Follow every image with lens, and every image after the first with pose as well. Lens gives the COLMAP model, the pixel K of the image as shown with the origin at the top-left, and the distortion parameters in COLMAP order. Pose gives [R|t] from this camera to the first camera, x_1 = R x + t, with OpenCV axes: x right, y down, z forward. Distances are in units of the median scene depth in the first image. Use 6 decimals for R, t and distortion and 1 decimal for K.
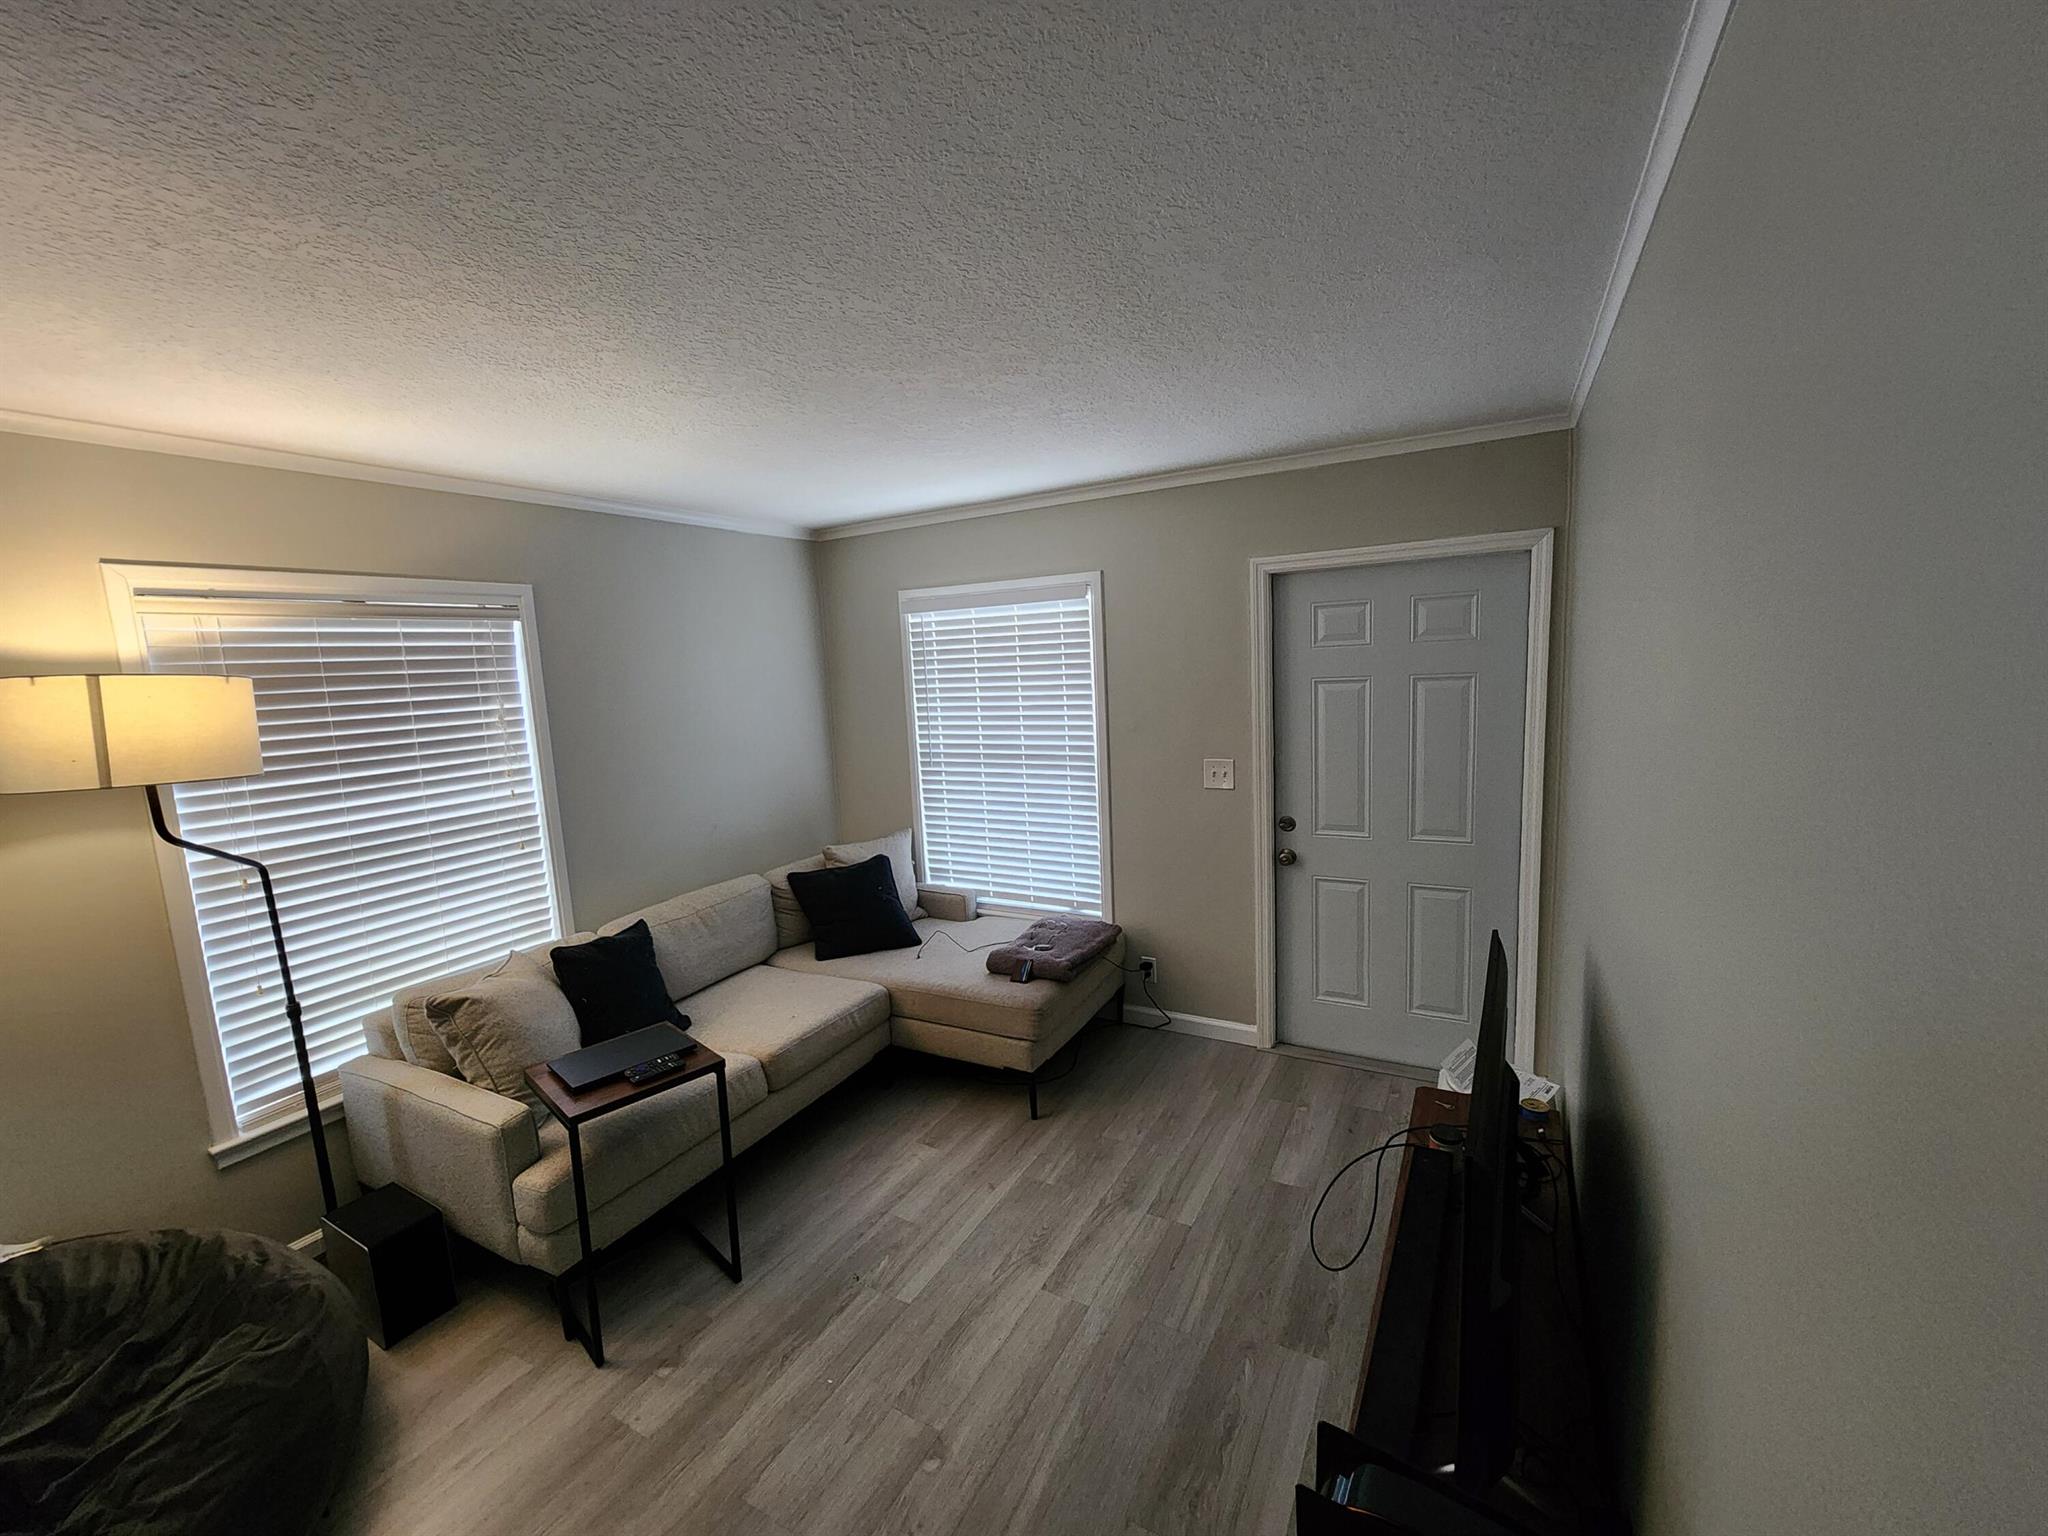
lens RADIAL K [[837.4, 0, 1021.2], [0, 837.4, 773.0], [0, 0, 1]] dist [-0.001140, 0.000687]
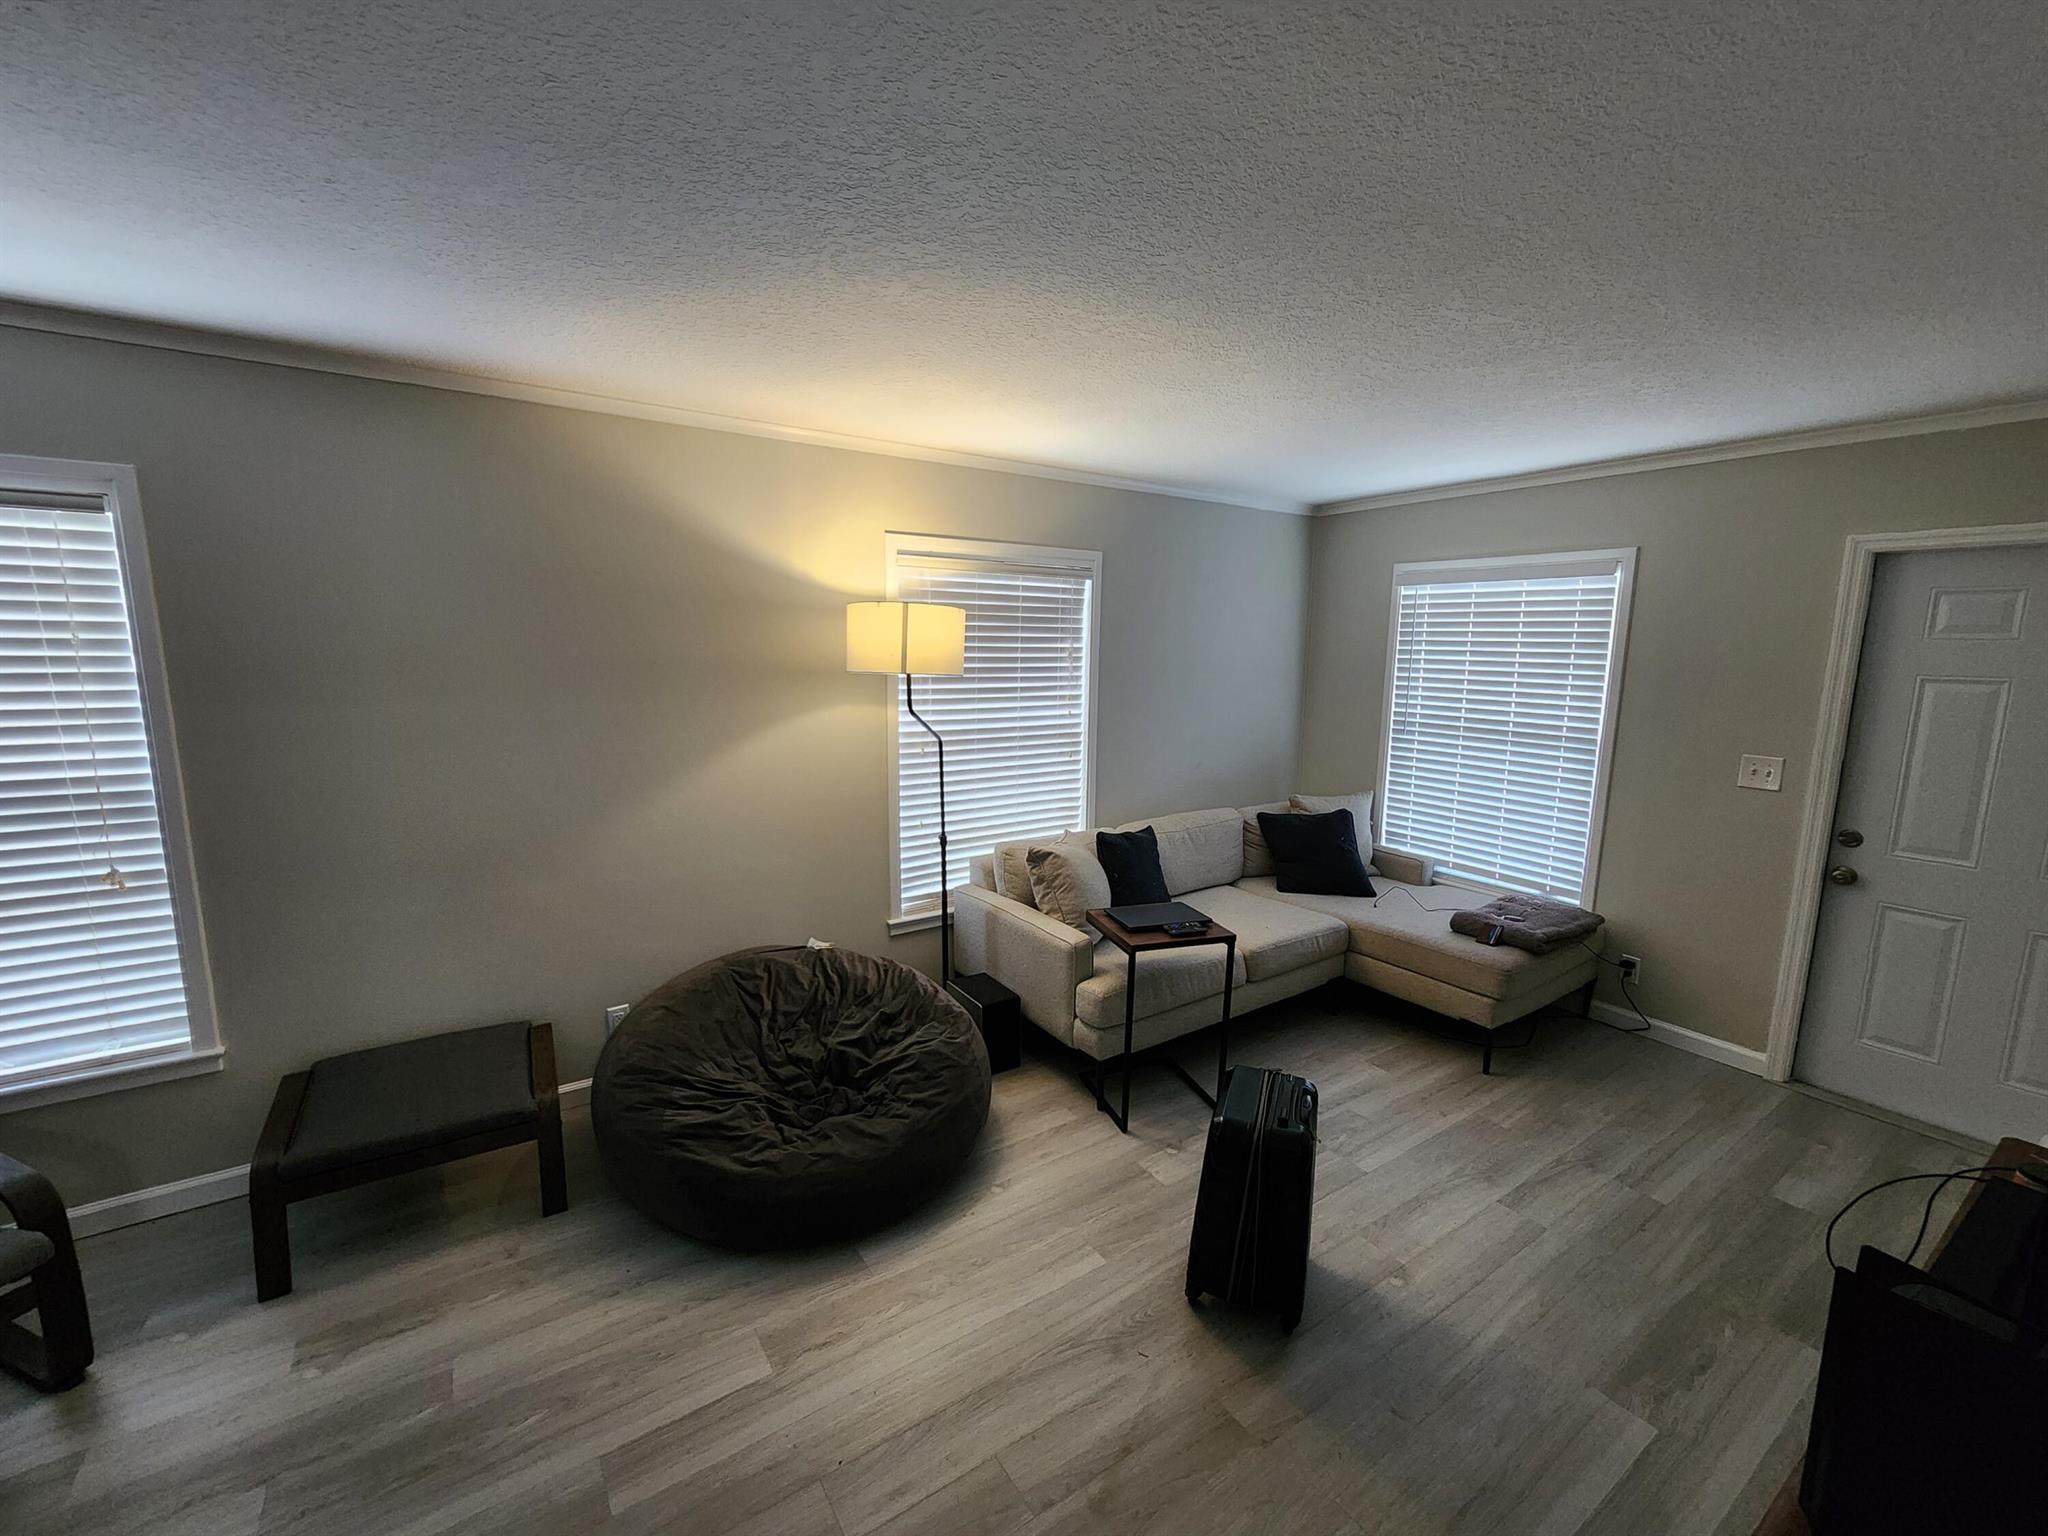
lens RADIAL K [[840.4, 0, 1023.6], [0, 840.4, 772.5], [0, 0, 1]] dist [-0.000345, 0.000289]
pose [[0.890138, 0.131024, -0.436447, -0.101725], [-0.119001, 0.991374, 0.054913, 0.058835], [0.439878, 0.003057, 0.898053, -0.225370]]
